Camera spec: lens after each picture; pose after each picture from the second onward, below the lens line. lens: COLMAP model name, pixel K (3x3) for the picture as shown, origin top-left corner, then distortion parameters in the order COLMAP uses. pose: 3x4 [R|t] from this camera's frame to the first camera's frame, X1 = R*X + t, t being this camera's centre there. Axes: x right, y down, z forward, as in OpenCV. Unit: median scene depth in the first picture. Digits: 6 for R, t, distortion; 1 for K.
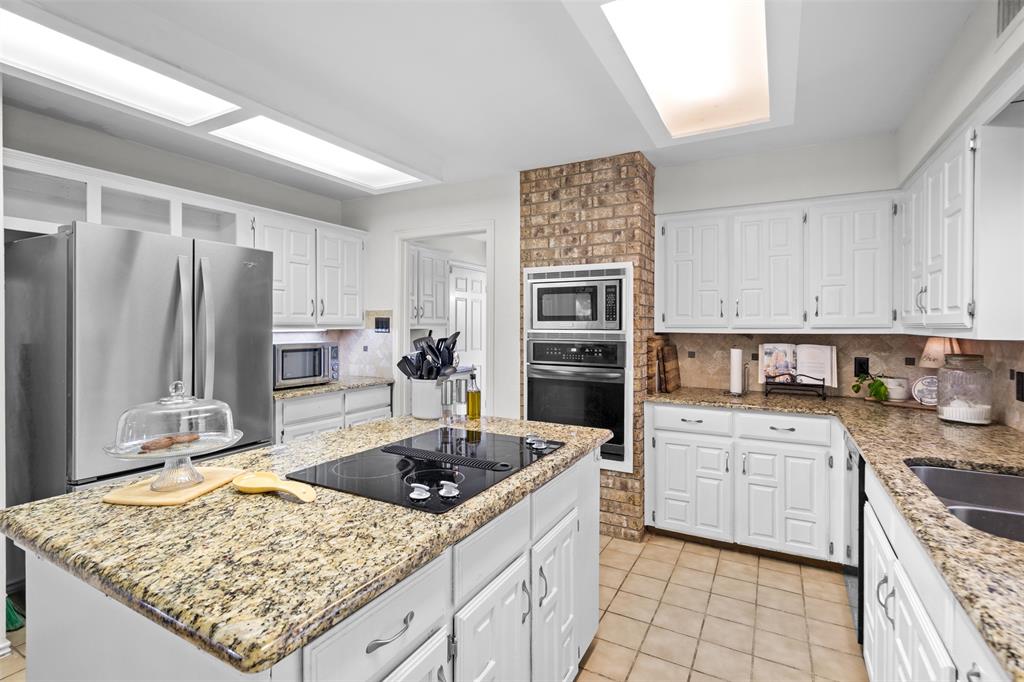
lens RADIAL K [[480.5, 0, 513.3], [0, 480.5, 328.9], [0, 0, 1]] dist [0.000804, 0.000174]
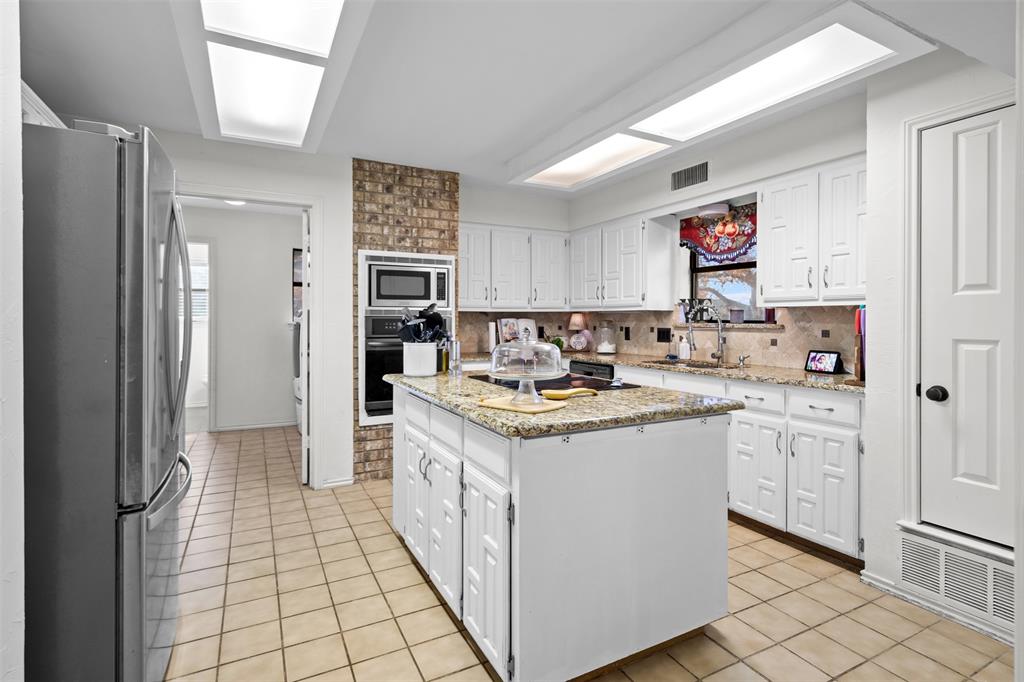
lens RADIAL K [[505.5, 0, 513.6], [0, 505.5, 322.5], [0, 0, 1]] dist [0.000513, -0.000005]
pose [[0.554729, -0.007849, 0.831994, -0.765292], [0.008617, 0.999956, 0.003688, 0.036829], [-0.831987, 0.005123, 0.554772, 0.093747]]
